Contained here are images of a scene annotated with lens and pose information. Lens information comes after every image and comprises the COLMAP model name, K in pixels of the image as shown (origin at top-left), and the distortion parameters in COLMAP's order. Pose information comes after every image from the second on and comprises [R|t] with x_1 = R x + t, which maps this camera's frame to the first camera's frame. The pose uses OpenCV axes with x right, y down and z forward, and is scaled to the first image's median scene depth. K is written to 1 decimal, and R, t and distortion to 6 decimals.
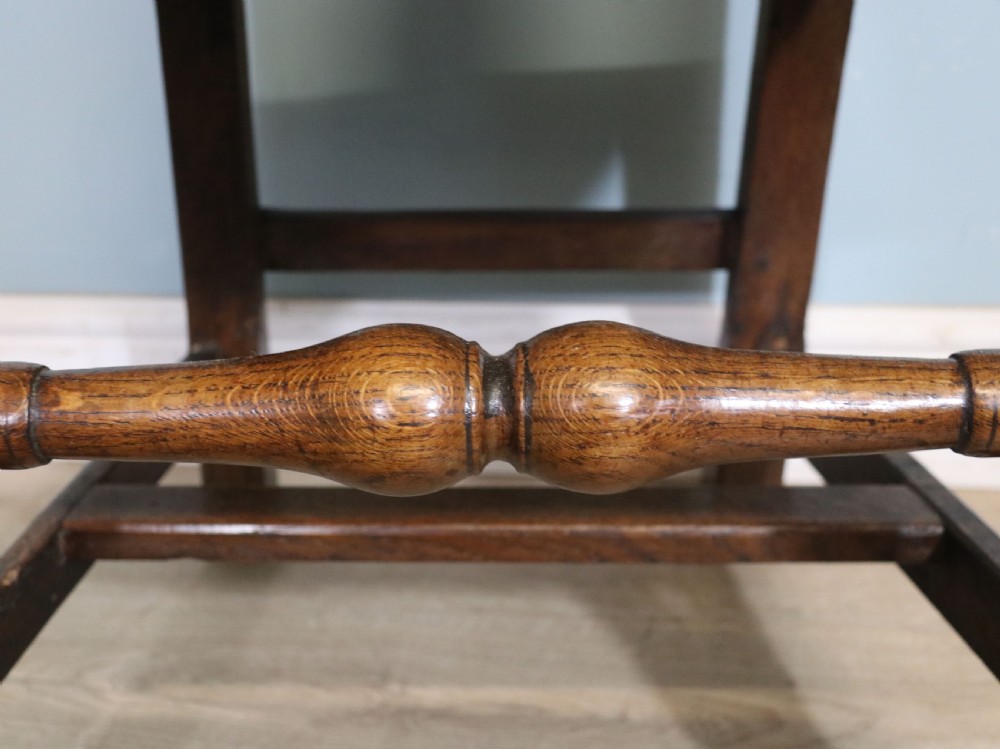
lens RADIAL K [[1284.8, 0, 498.6], [0, 1284.8, 374.7], [0, 0, 1]] dist [-0.019748, -0.003468]
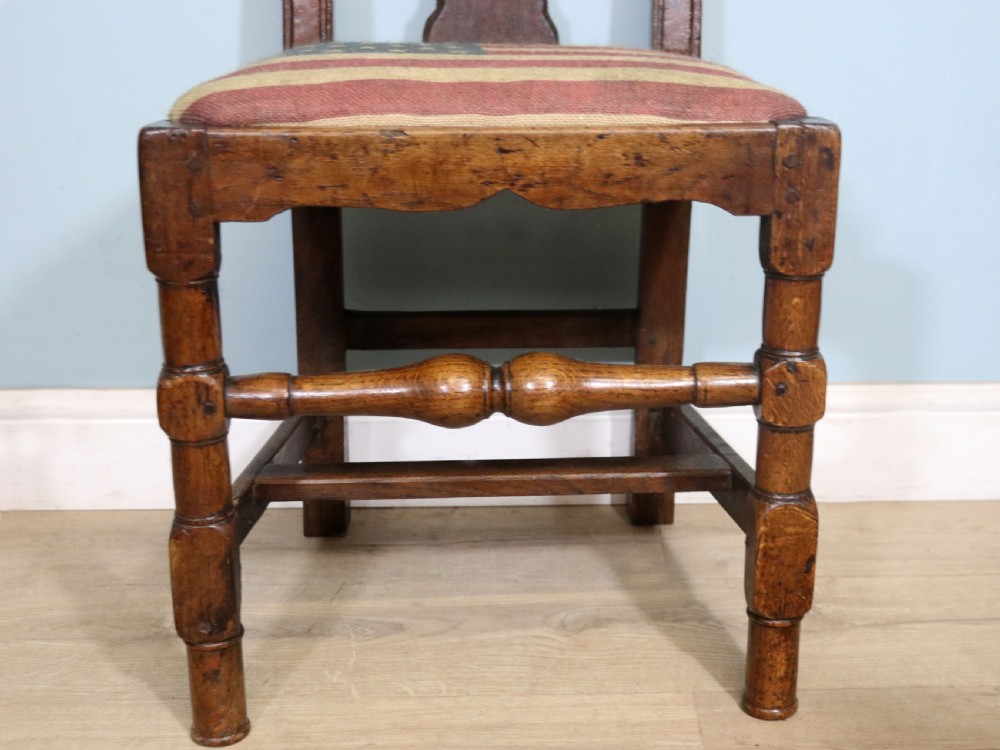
lens RADIAL K [[1306.5, 0, 598.1], [0, 1306.5, 378.5], [0, 0, 1]] dist [-0.037012, 0.094584]
pose [[0.996937, -0.004623, 0.078068, -0.002933], [0.011491, 0.996076, -0.087752, 0.222748], [-0.077356, 0.088381, 0.993079, -1.385824]]
